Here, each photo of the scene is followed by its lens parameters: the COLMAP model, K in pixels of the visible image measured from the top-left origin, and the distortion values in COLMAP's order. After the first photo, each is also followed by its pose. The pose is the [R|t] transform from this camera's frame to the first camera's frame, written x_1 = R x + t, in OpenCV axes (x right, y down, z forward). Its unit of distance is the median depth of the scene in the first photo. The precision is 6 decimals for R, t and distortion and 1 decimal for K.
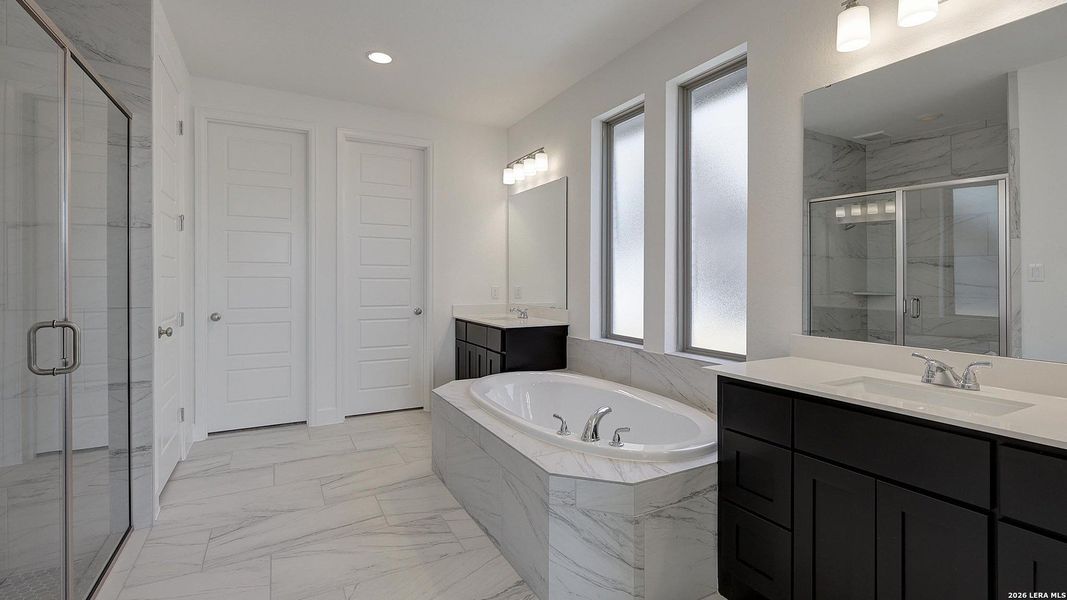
lens RADIAL K [[483.4, 0, 532.1], [0, 483.4, 286.1], [0, 0, 1]] dist [-0.000628, 0.000169]
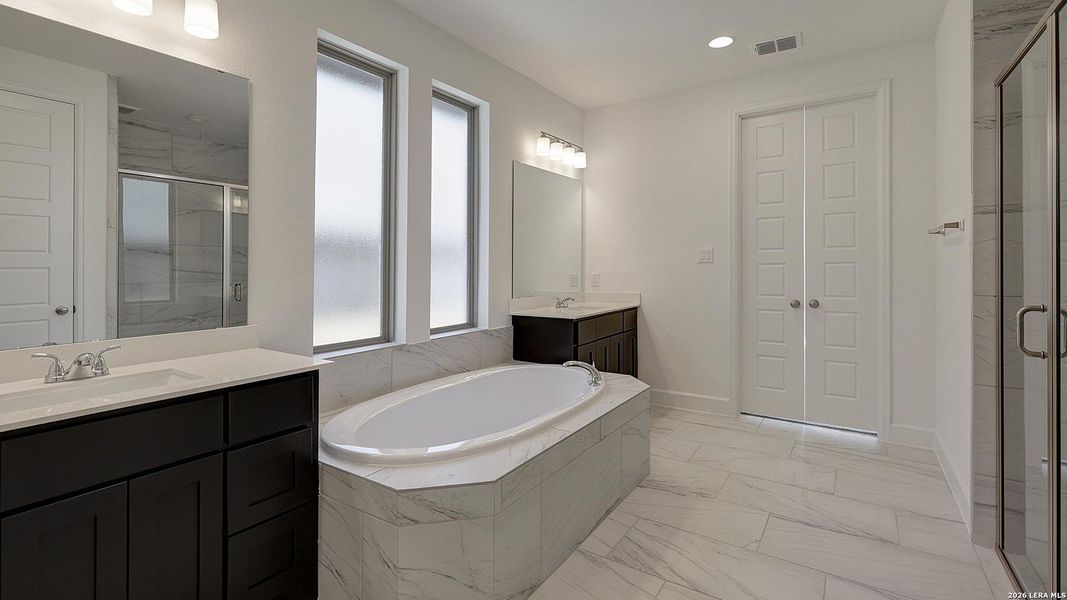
lens RADIAL K [[479.8, 0, 521.5], [0, 479.8, 262.8], [0, 0, 1]] dist [0.000262, 0.000112]
pose [[-0.456420, 0.001016, 0.889764, -1.118522], [0.013048, 0.999899, 0.005551, -0.043800], [-0.889669, 0.014144, -0.456388, 1.963386]]
